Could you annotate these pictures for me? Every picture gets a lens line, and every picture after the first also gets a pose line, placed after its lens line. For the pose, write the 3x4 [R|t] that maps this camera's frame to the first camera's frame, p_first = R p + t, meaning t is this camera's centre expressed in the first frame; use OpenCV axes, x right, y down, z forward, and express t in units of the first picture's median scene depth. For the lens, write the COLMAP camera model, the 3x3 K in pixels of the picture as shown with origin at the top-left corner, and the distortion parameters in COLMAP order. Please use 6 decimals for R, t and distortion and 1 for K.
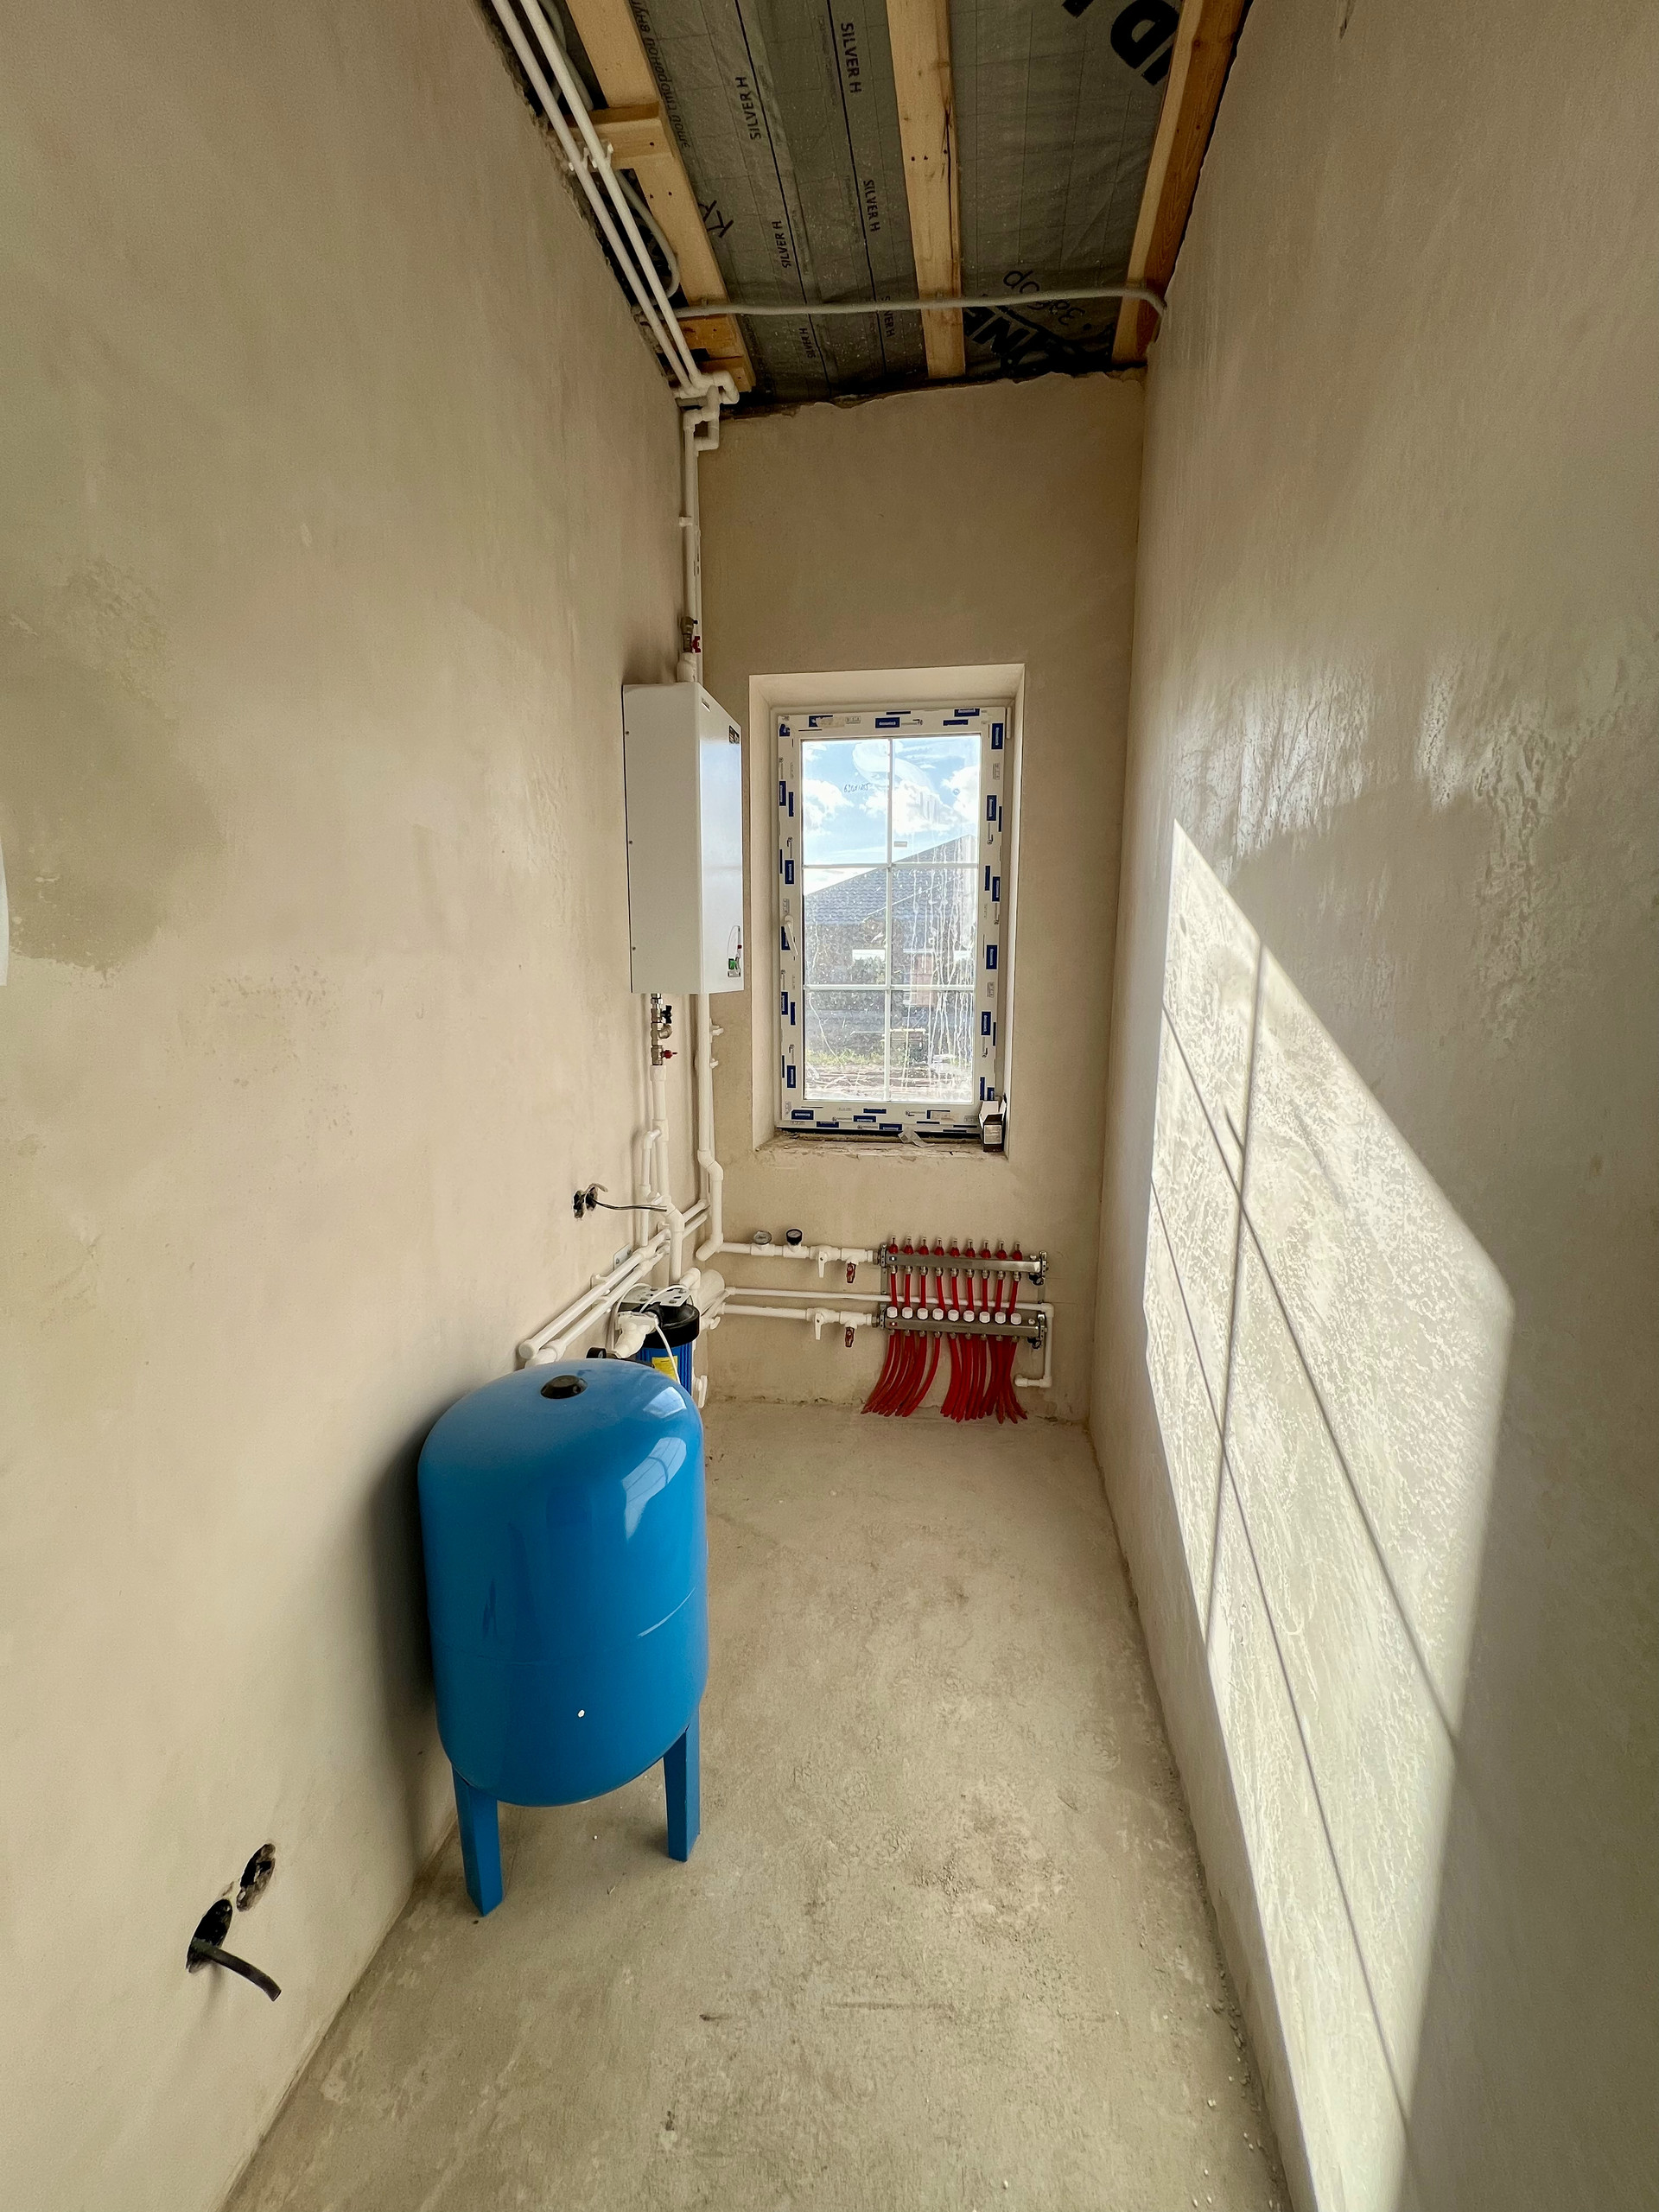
lens RADIAL K [[879.8, 0, 840.1], [0, 879.8, 1107.0], [0, 0, 1]] dist [-0.000015, -0.000120]
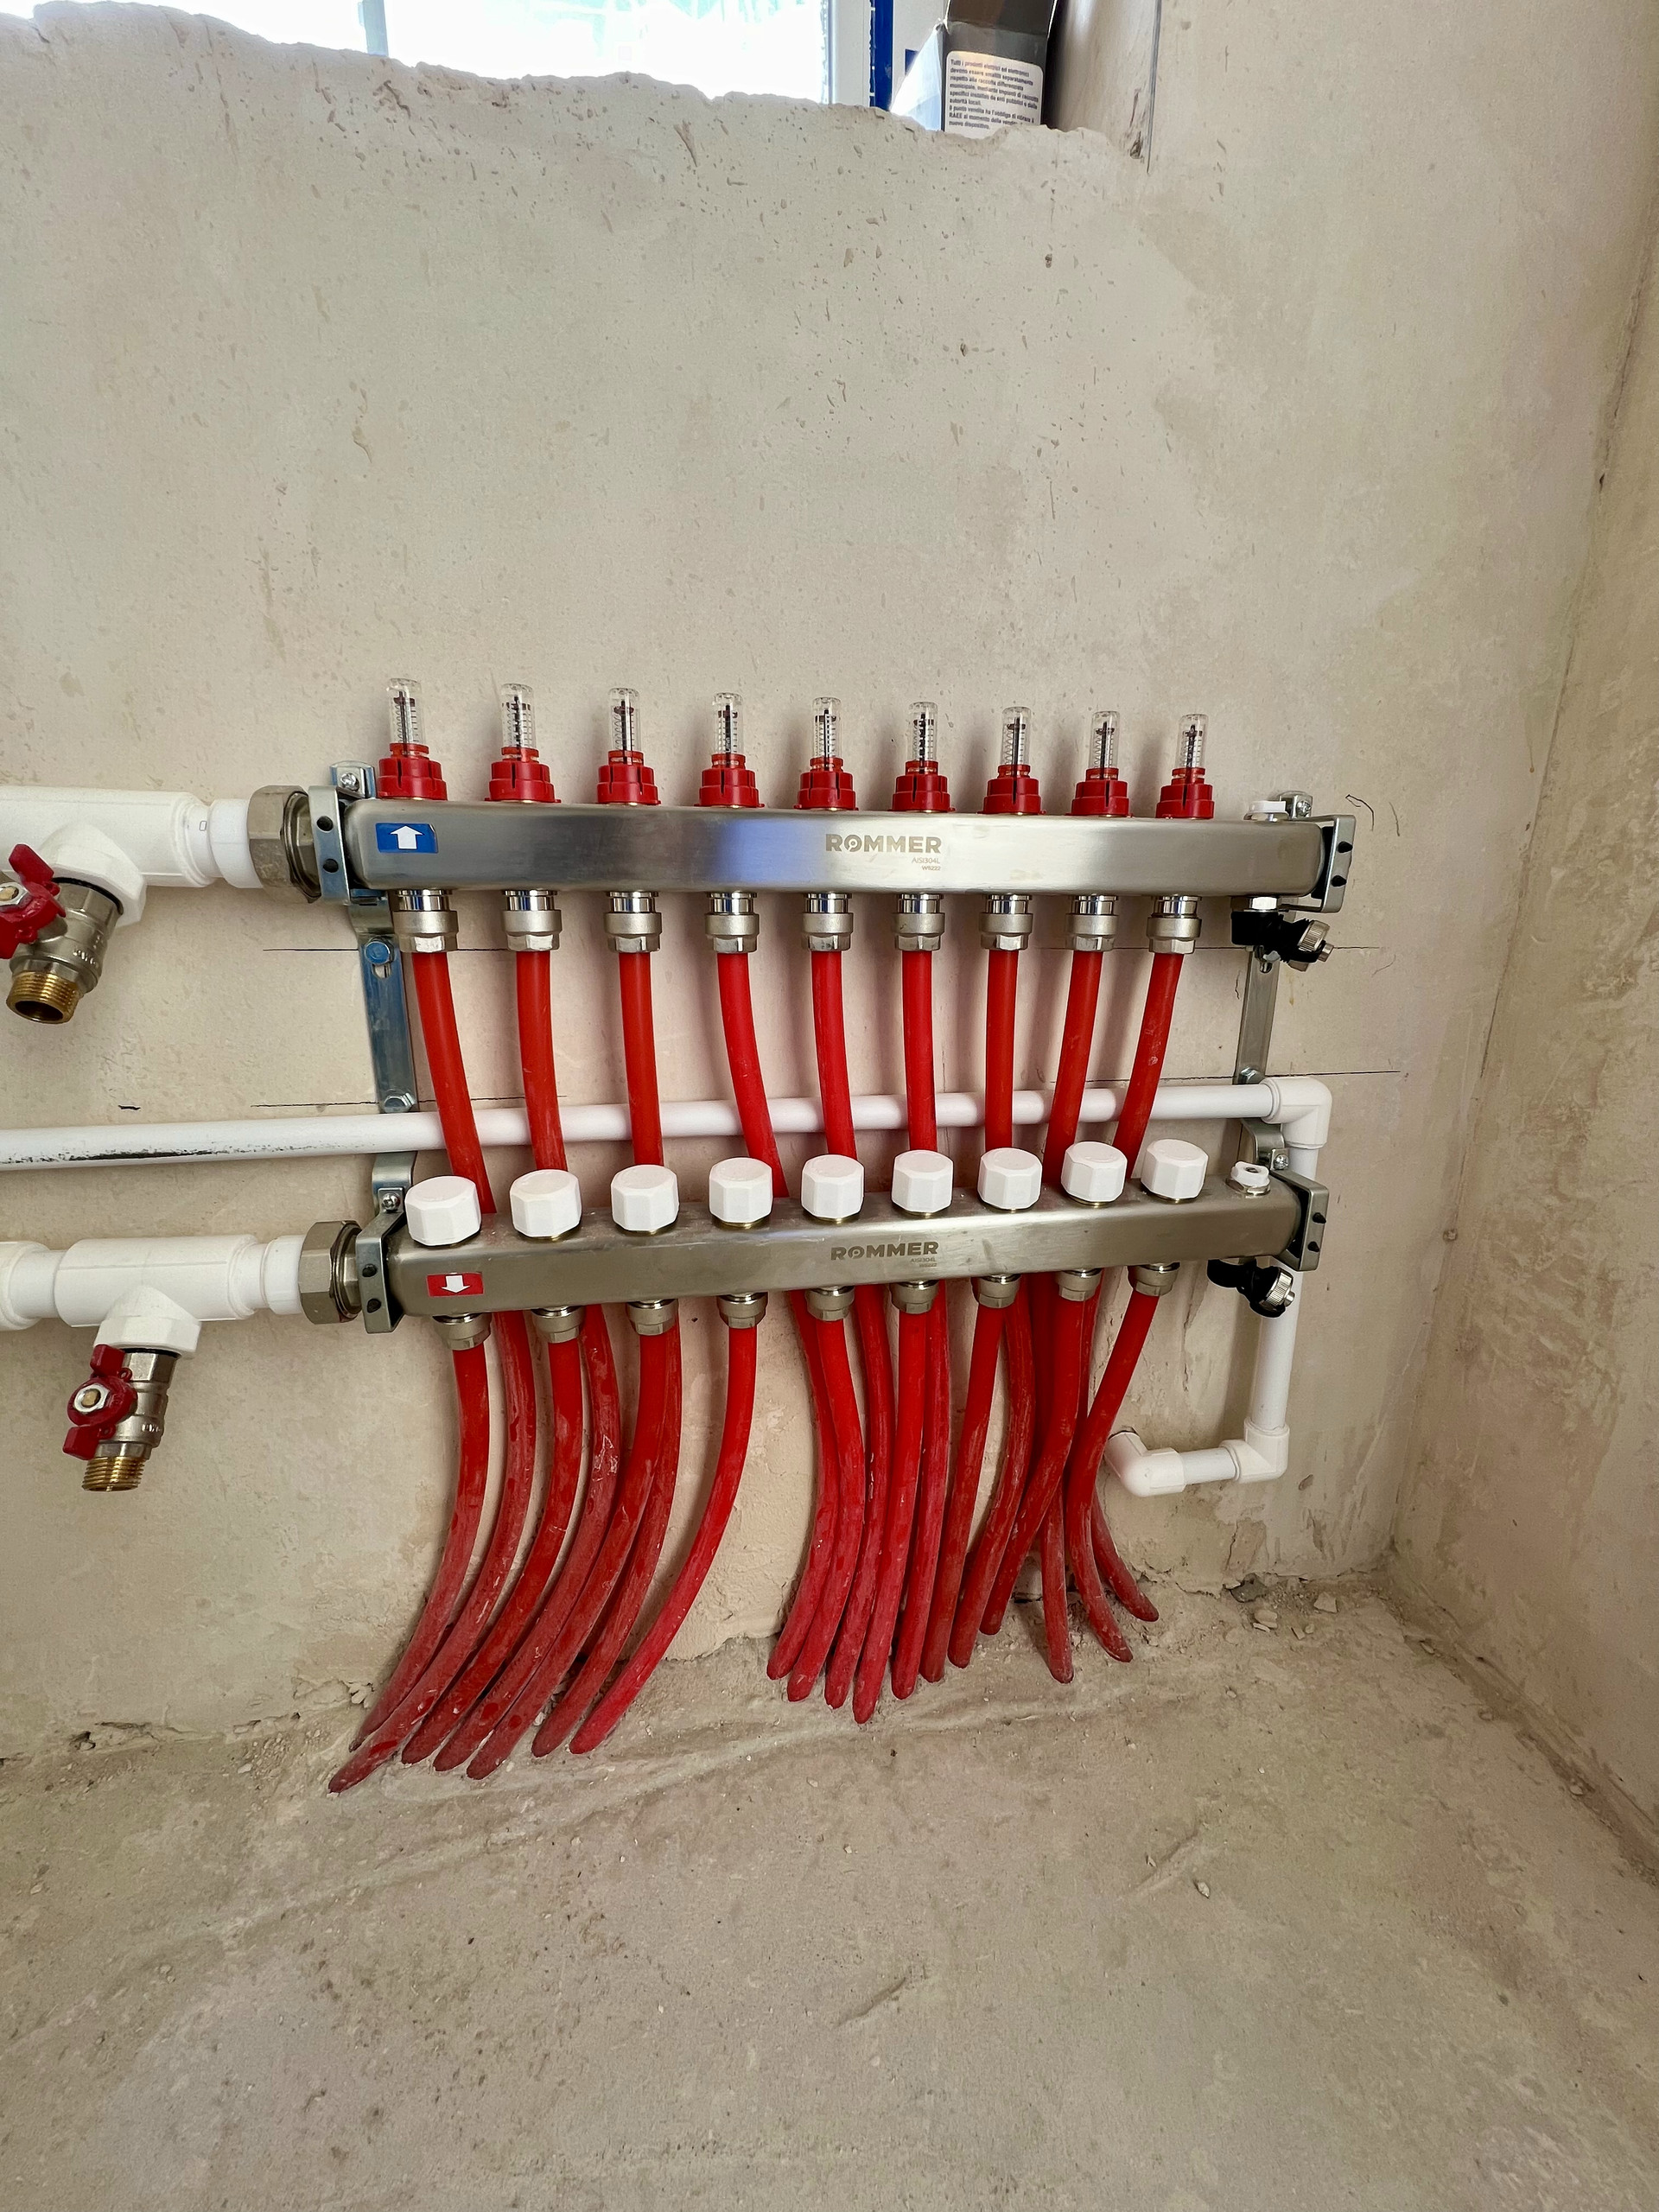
lens RADIAL K [[887.7, 0, 837.9], [0, 887.7, 1106.0], [0, 0, 1]] dist [-0.000341, -0.000366]
pose [[0.951707, -0.073003, 0.298203, 0.079153], [0.043484, 0.993578, 0.104459, 0.200383], [-0.303914, -0.086448, 0.948769, 0.825207]]
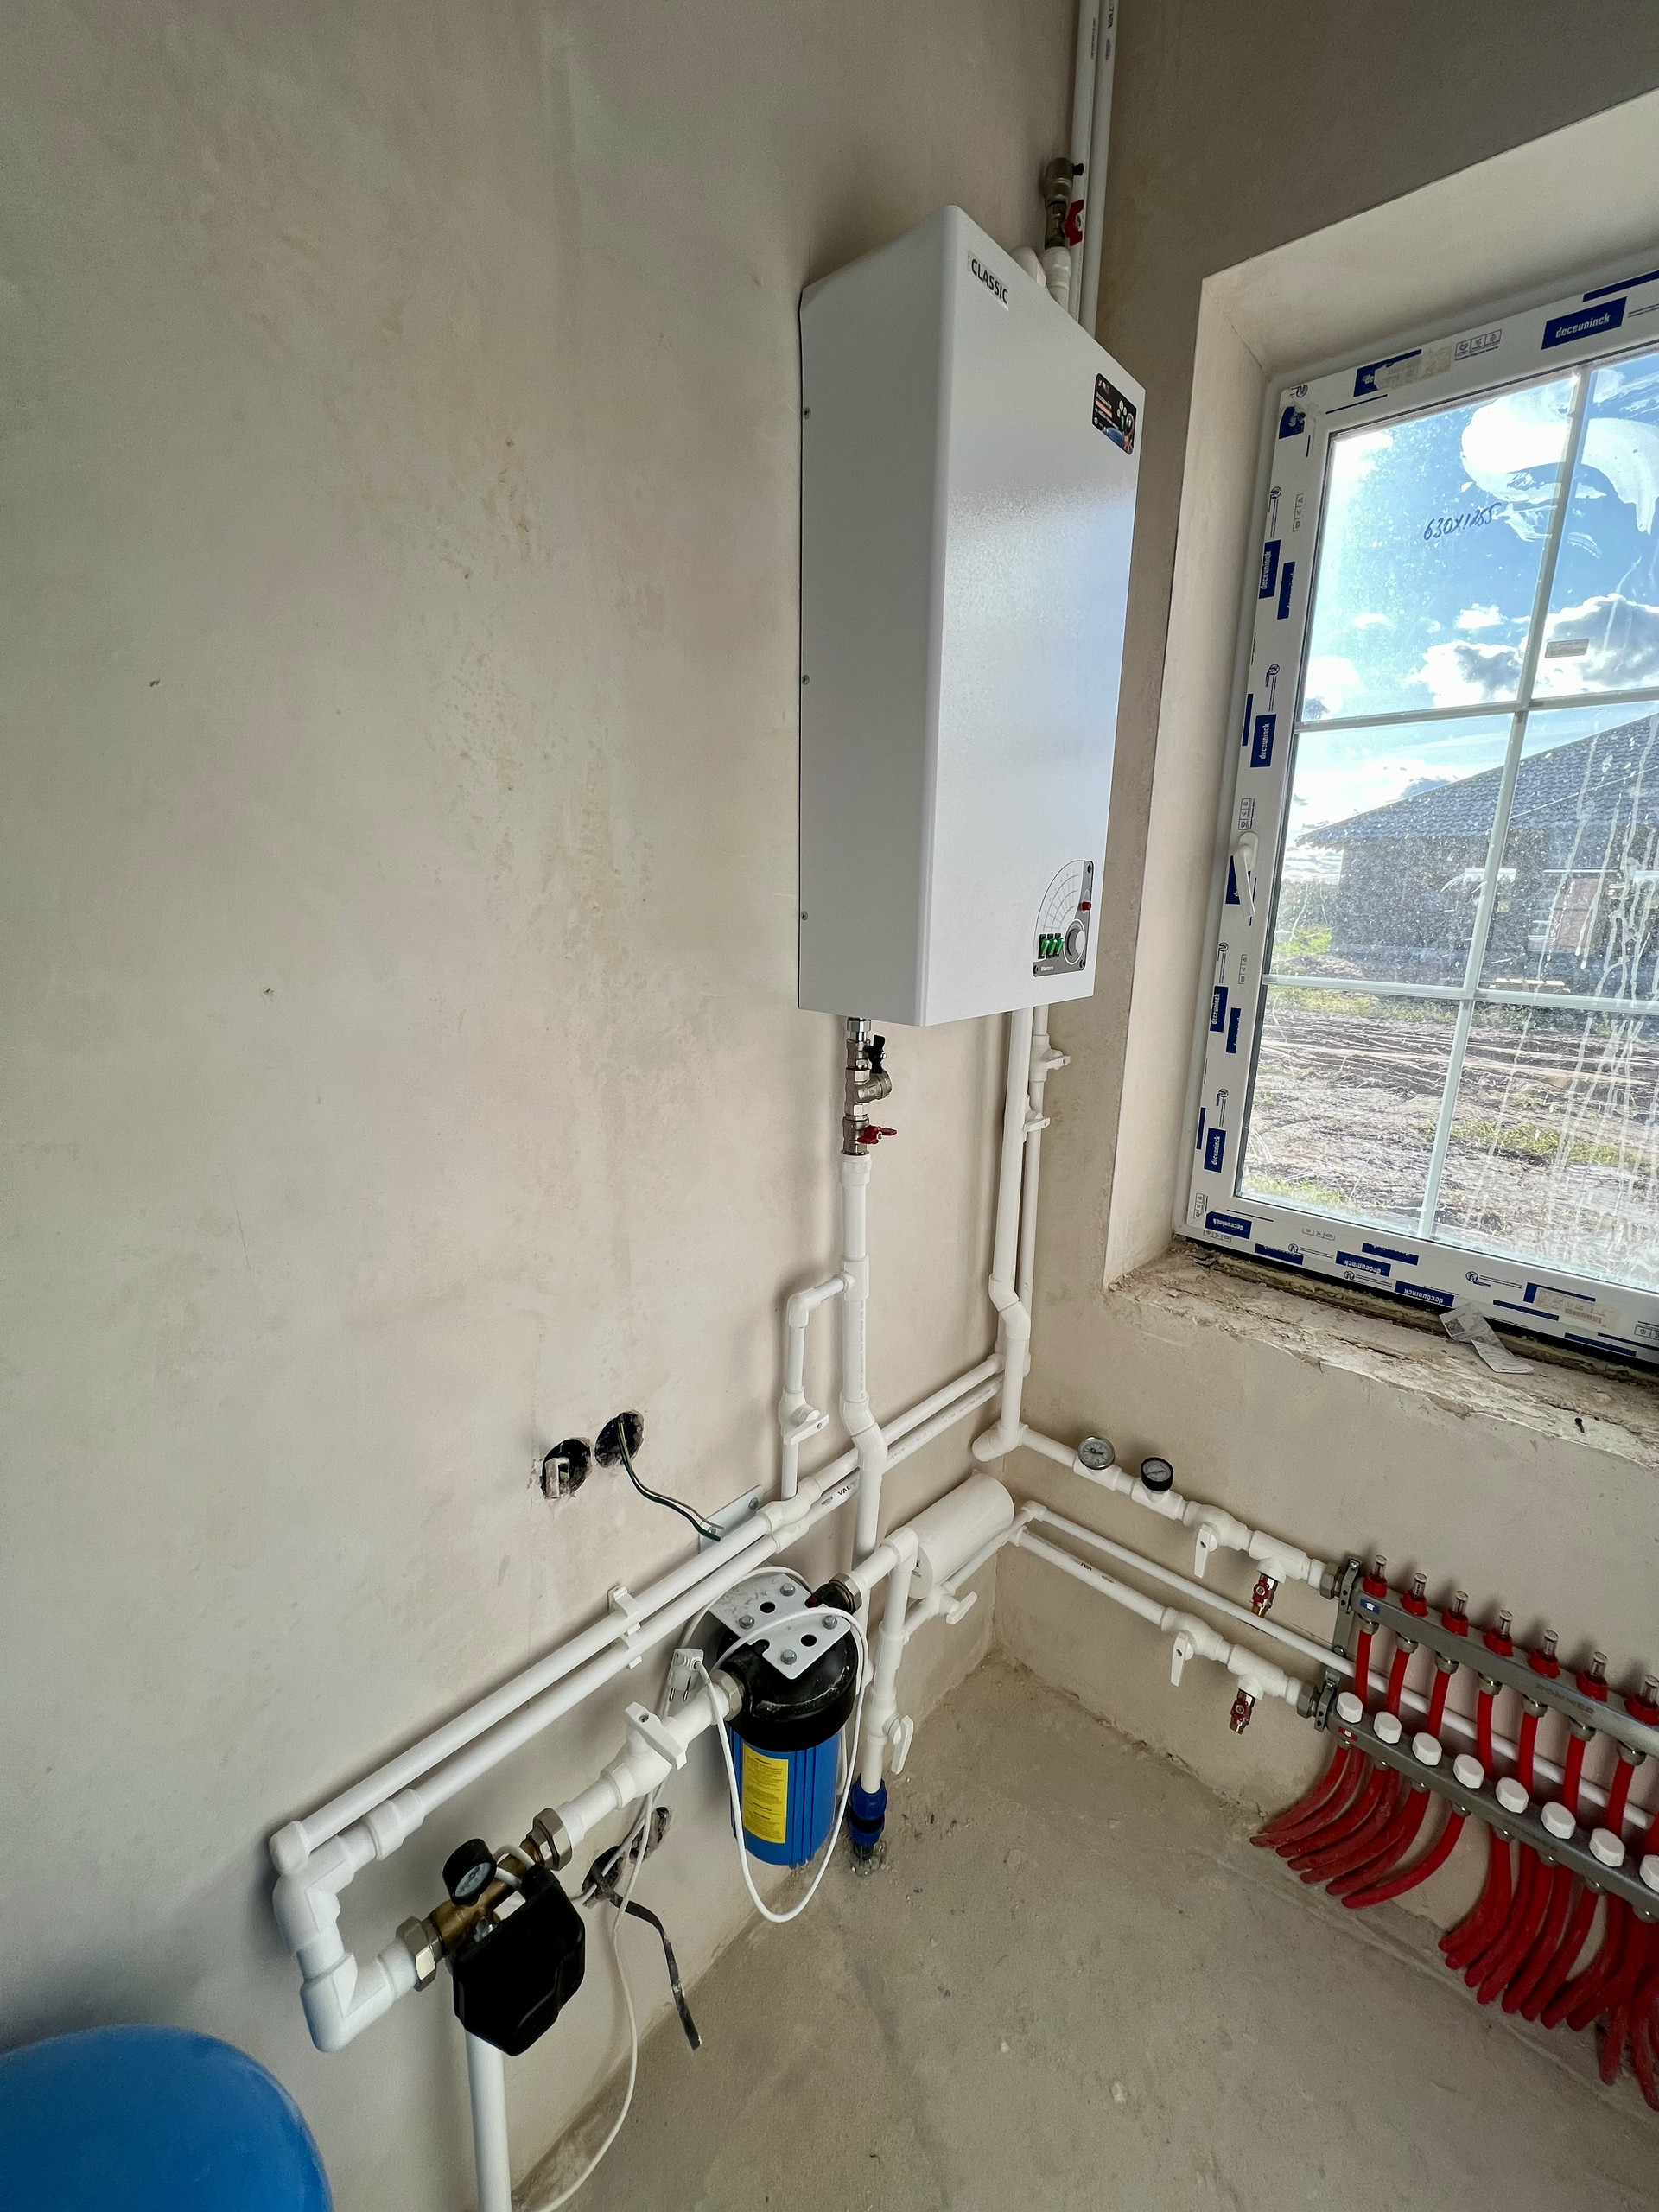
lens RADIAL K [[887.7, 0, 837.9], [0, 887.7, 1106.0], [0, 0, 1]] dist [-0.000341, -0.000366]
pose [[0.832006, 0.144282, -0.535676, 0.039170], [-0.097672, 0.988602, 0.114573, -0.105641], [0.546101, -0.043004, 0.836615, 0.471707]]
